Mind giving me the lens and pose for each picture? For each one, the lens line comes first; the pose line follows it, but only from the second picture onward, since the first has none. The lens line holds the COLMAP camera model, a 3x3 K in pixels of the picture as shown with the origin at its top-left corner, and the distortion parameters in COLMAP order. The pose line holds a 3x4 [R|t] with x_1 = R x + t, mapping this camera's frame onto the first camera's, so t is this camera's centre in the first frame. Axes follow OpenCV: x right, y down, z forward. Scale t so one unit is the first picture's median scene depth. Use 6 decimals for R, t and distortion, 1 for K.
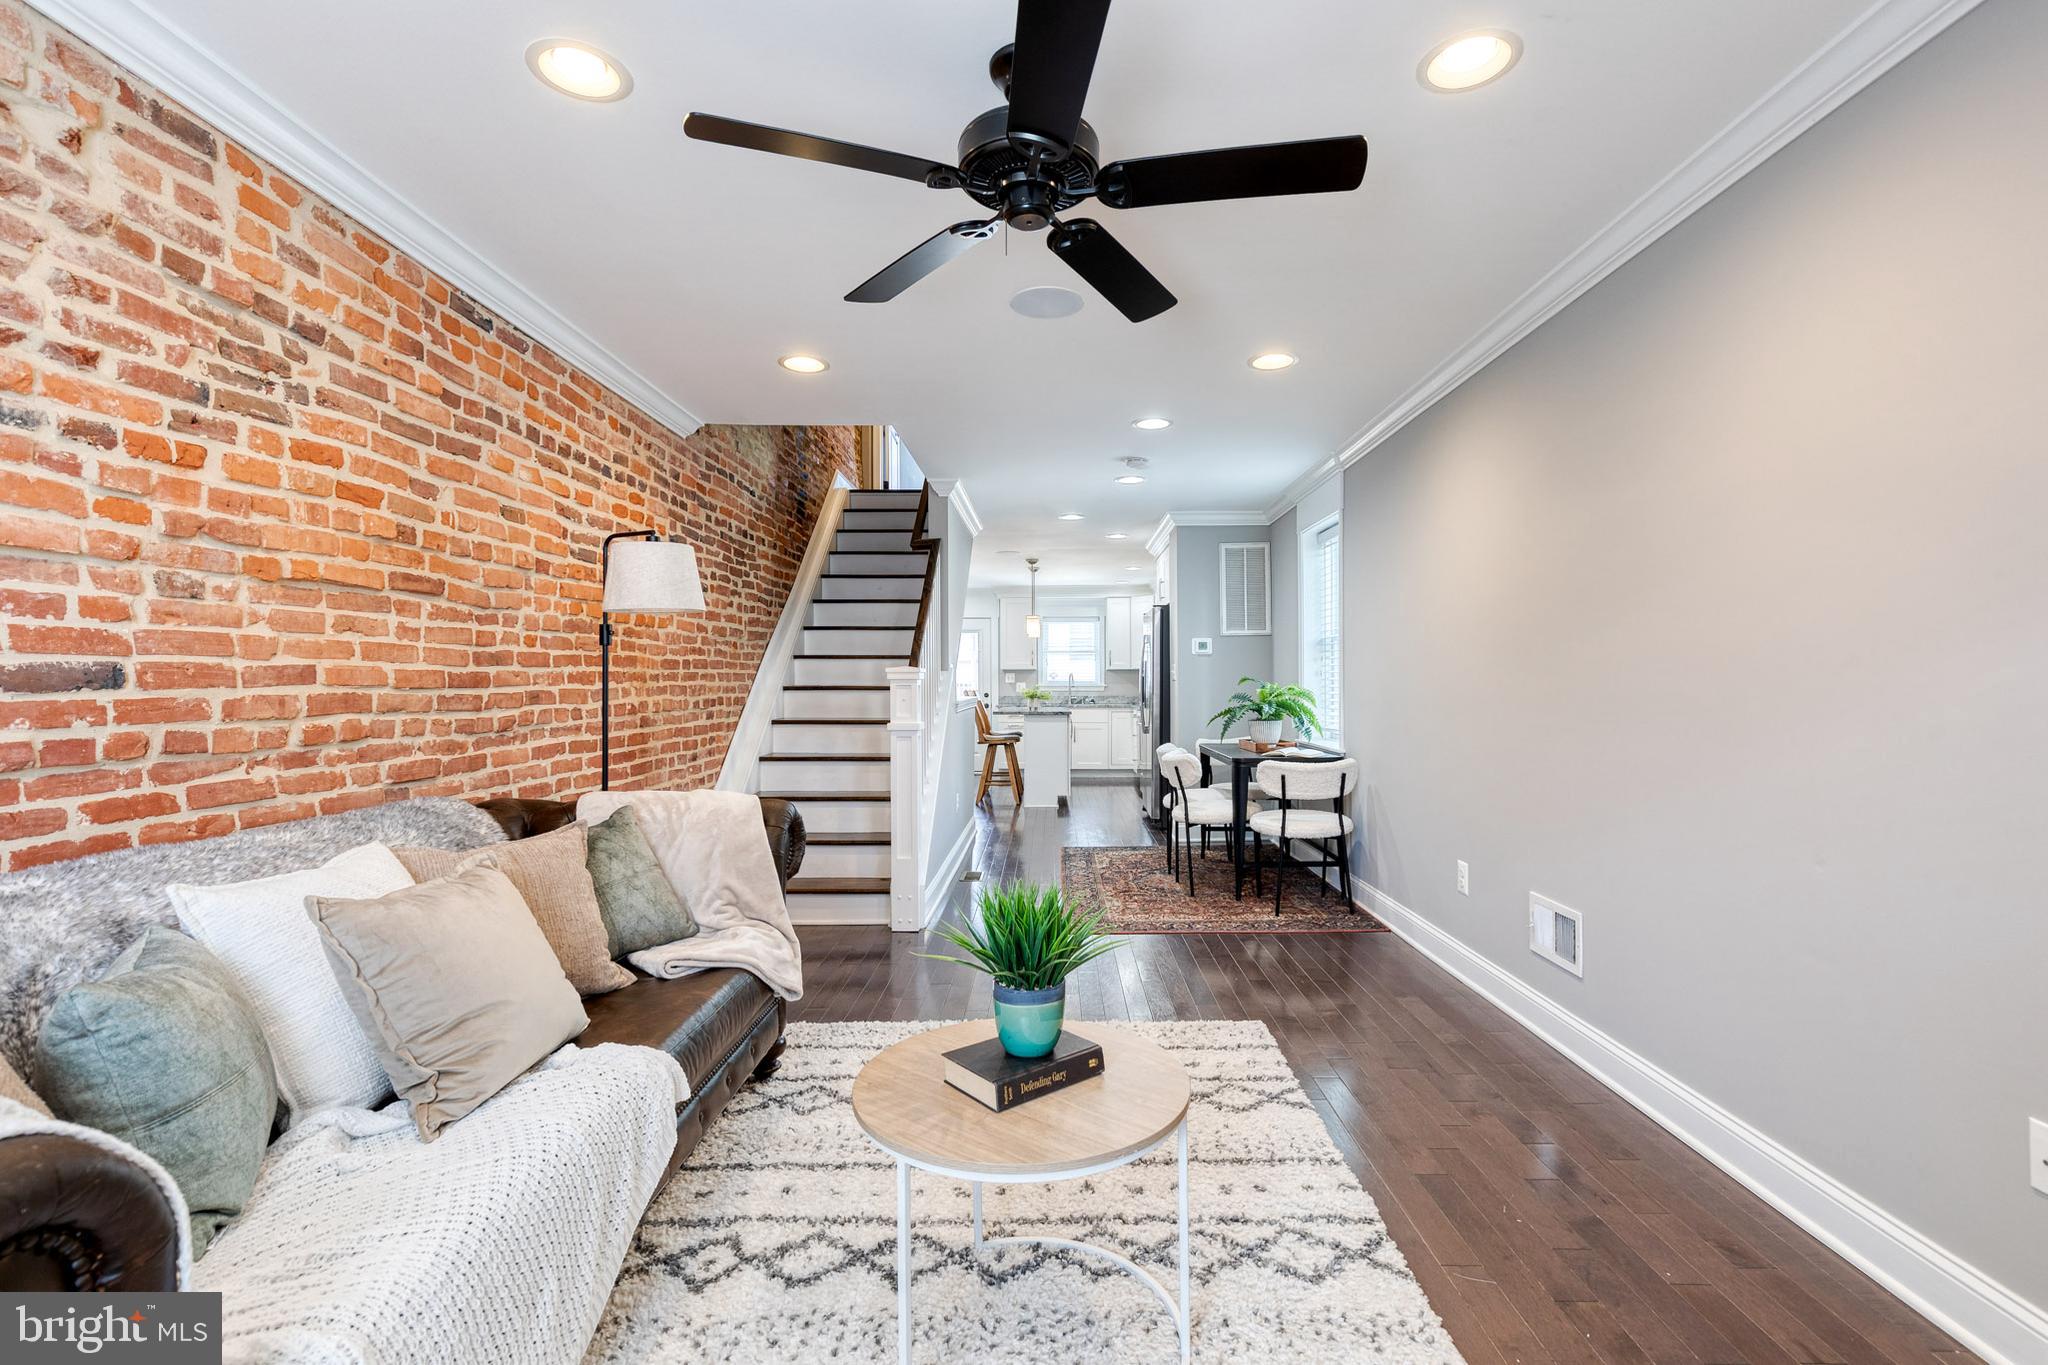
lens RADIAL K [[927.8, 0, 1042.0], [0, 927.8, 682.5], [0, 0, 1]] dist [0.011664, -0.000266]
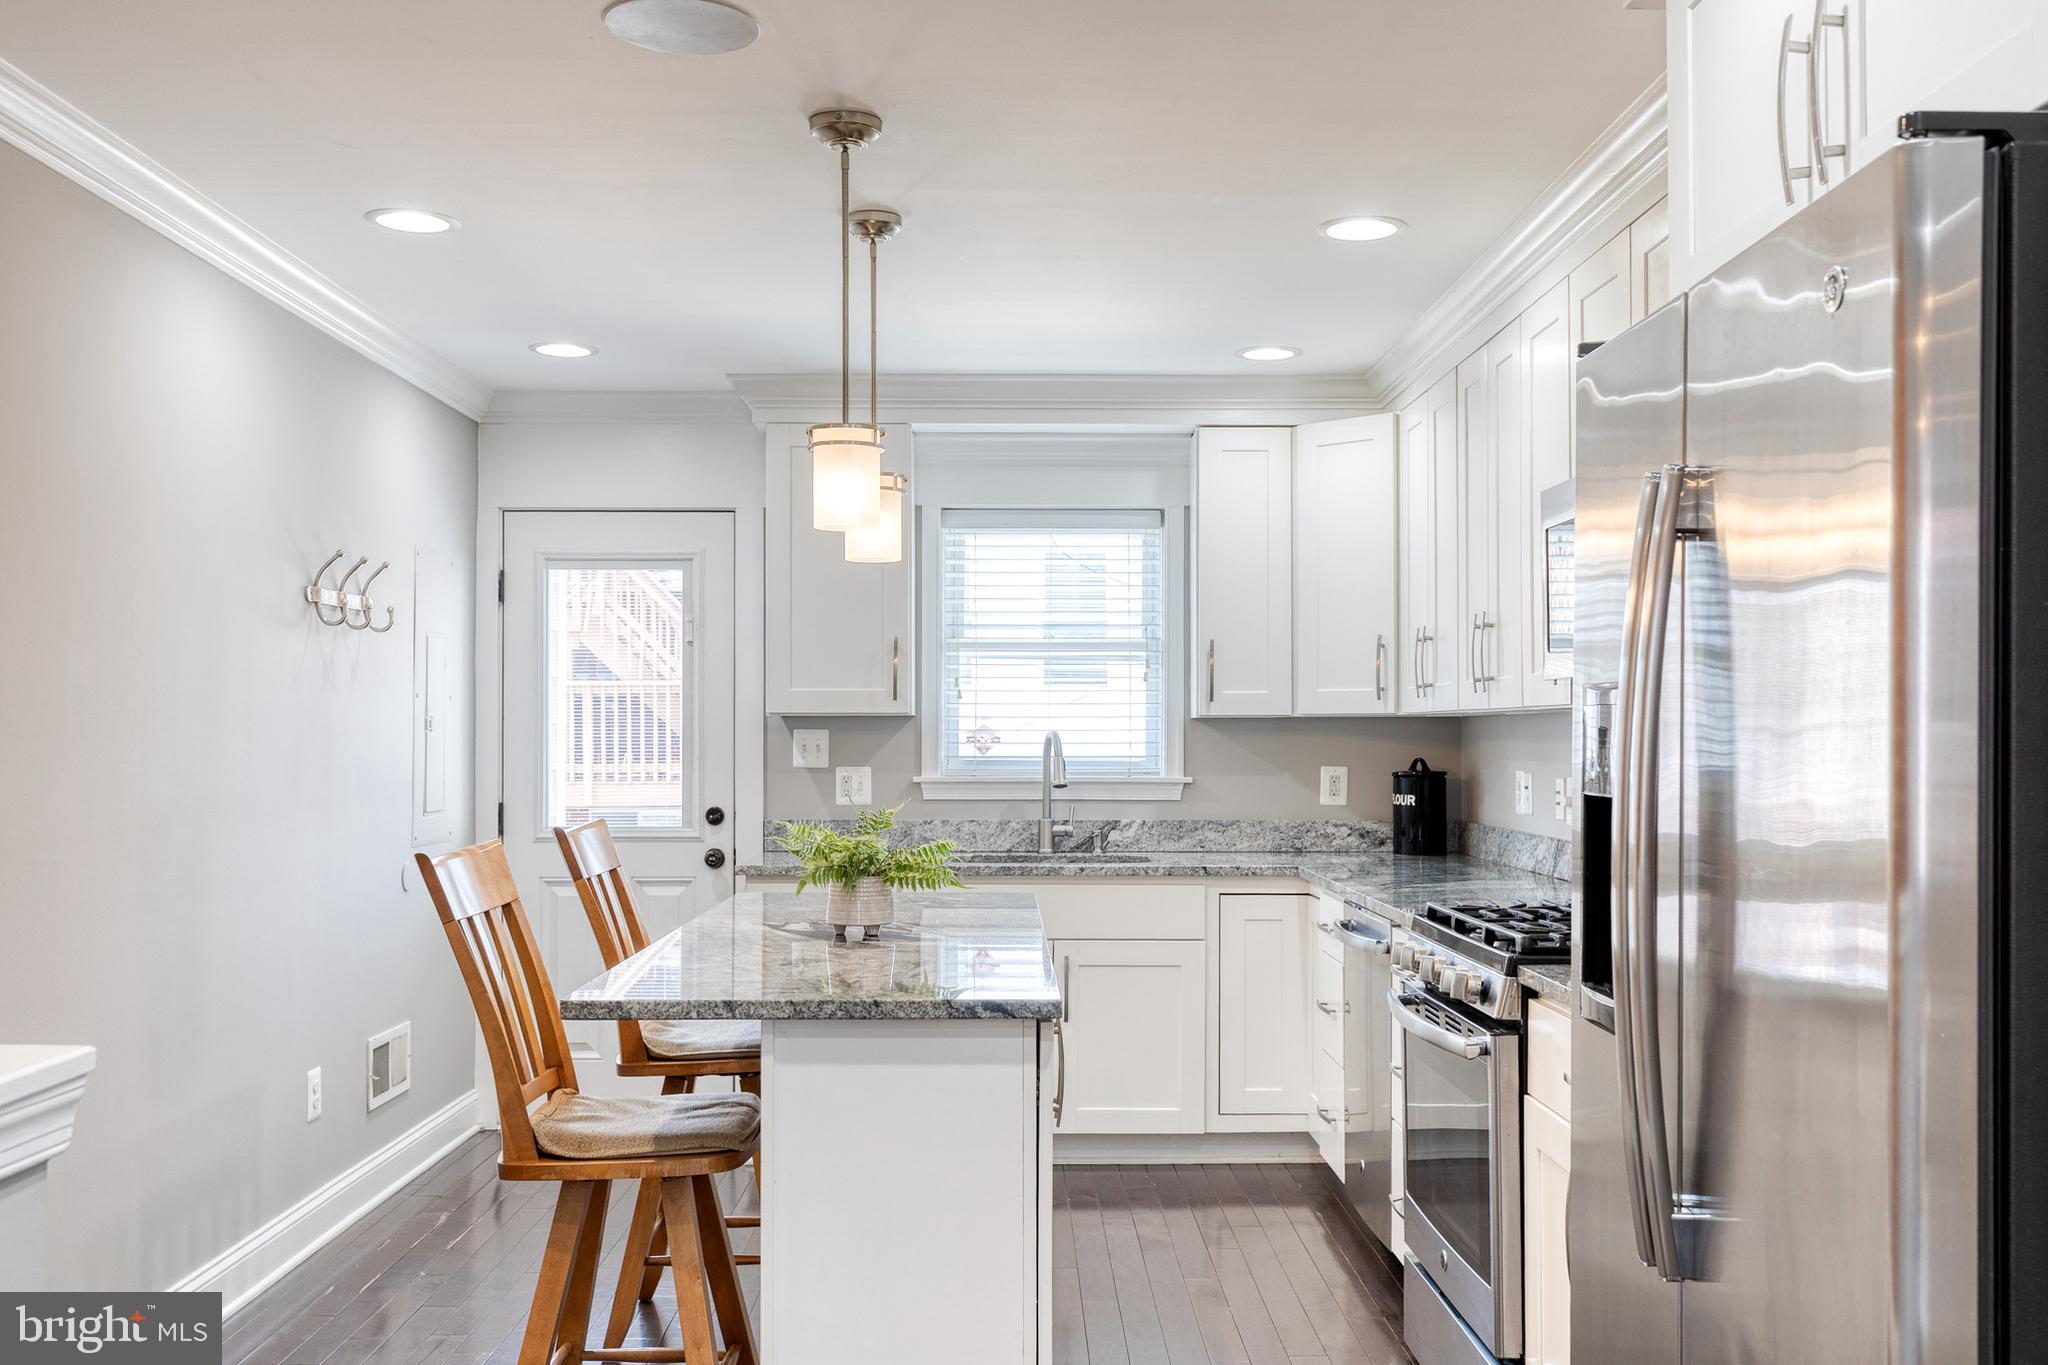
lens RADIAL K [[1878.1, 0, 999.7], [0, 1878.1, 707.1], [0, 0, 1]] dist [-0.007846, 0.004989]
pose [[0.999960, 0.004102, 0.007929, 0.063018], [-0.004022, 0.999941, -0.010111, -0.054066], [-0.007970, 0.010078, 0.999917, 2.396622]]
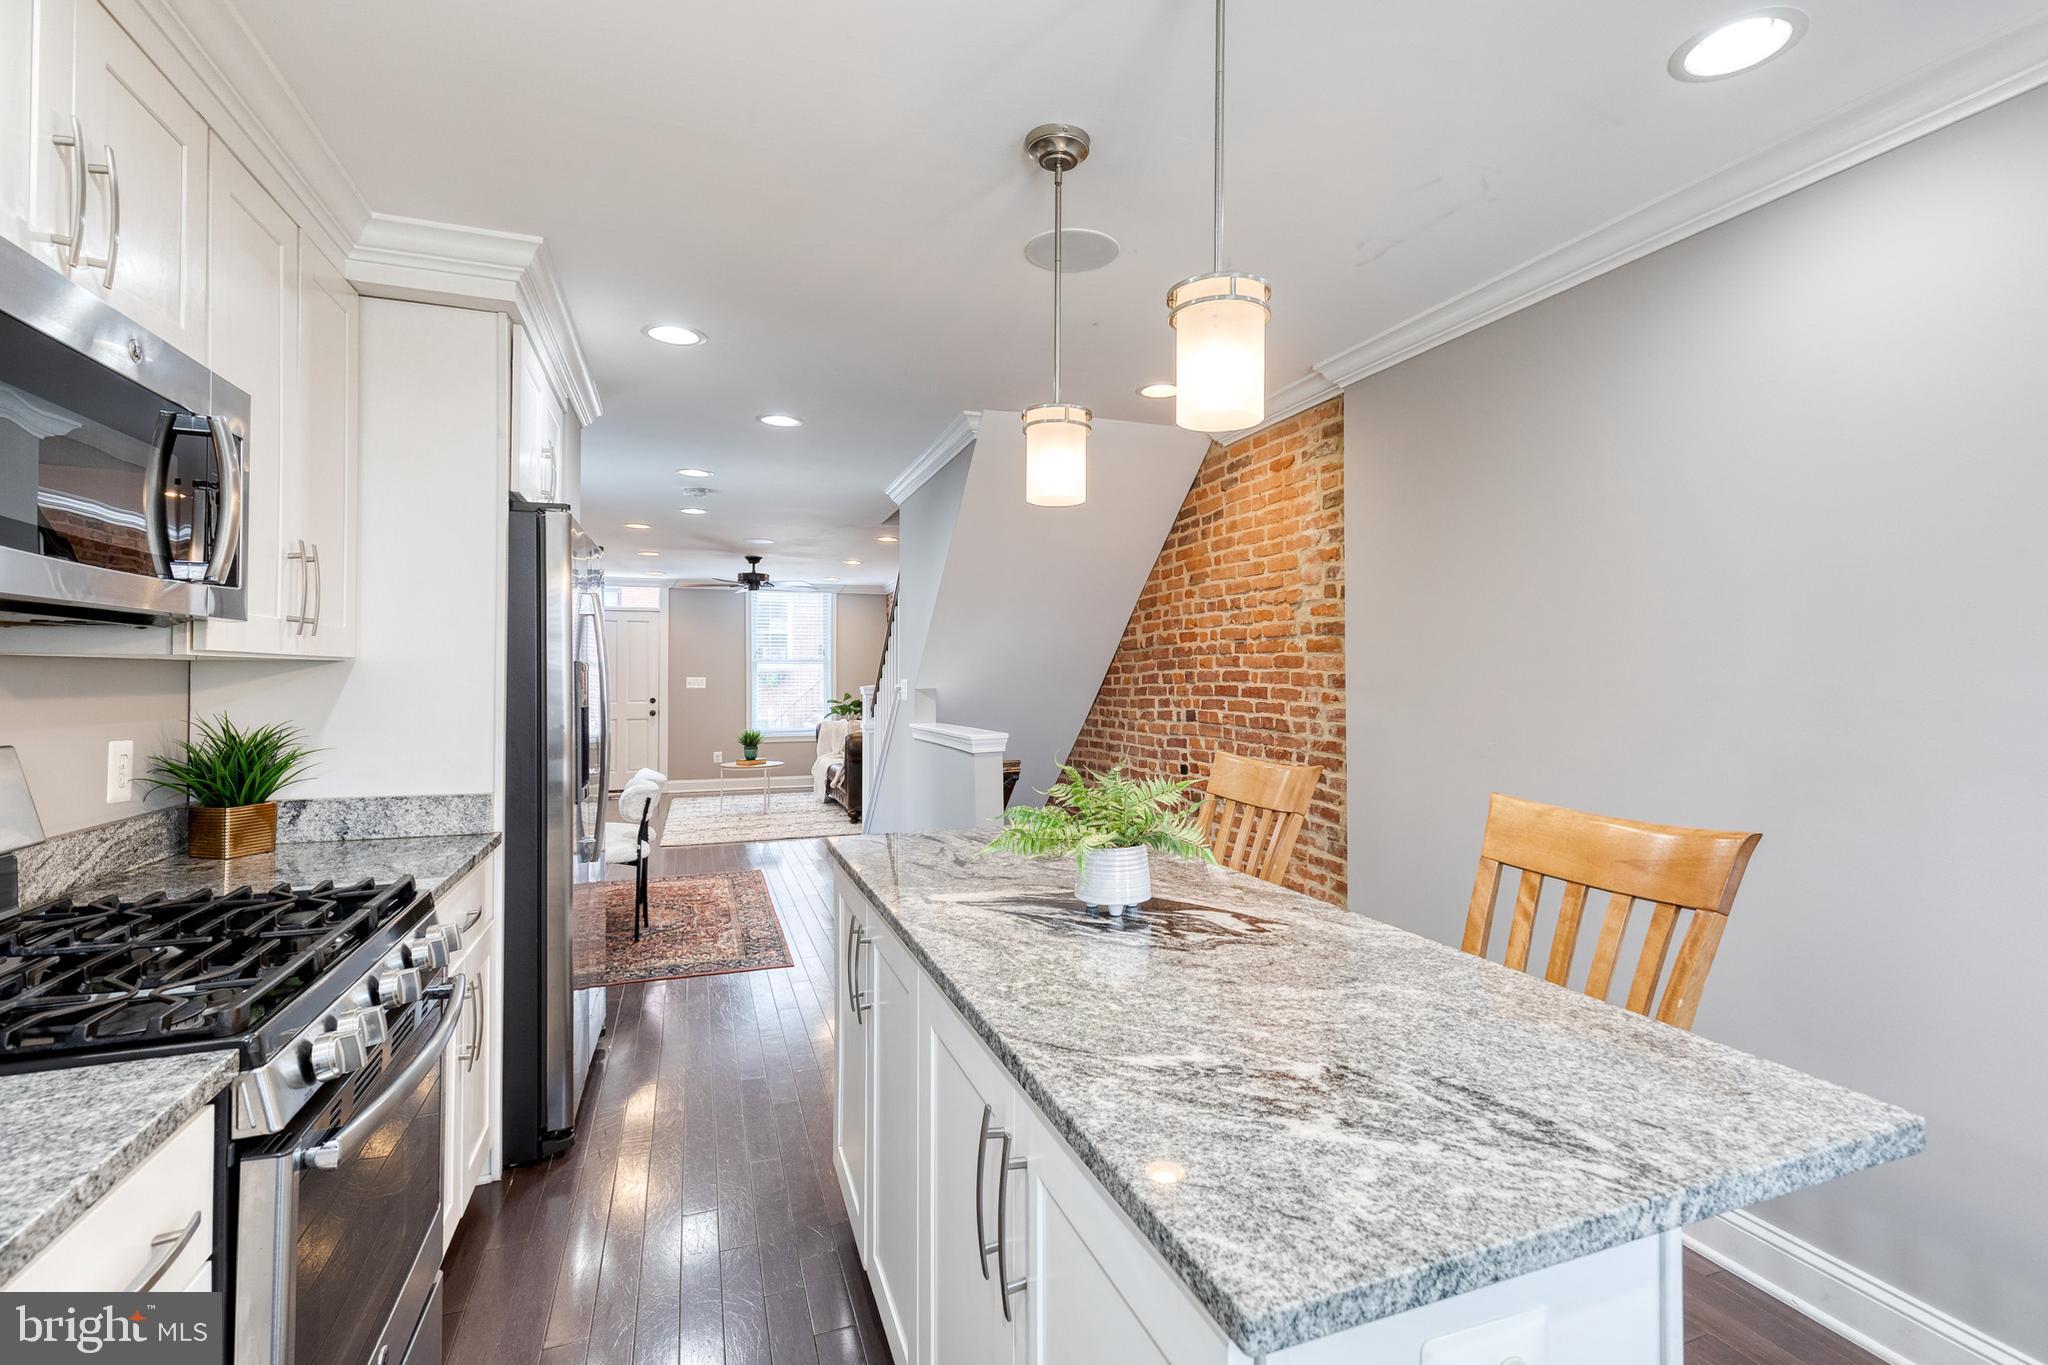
lens RADIAL K [[944.1, 0, 1047.1], [0, 944.1, 659.3], [0, 0, 1]] dist [0.009868, -0.000307]
pose [[-0.931565, -0.001136, -0.363573, 0.252469], [0.005539, 0.999835, -0.017315, -0.055001], [0.363533, -0.018144, -0.931405, 4.458951]]
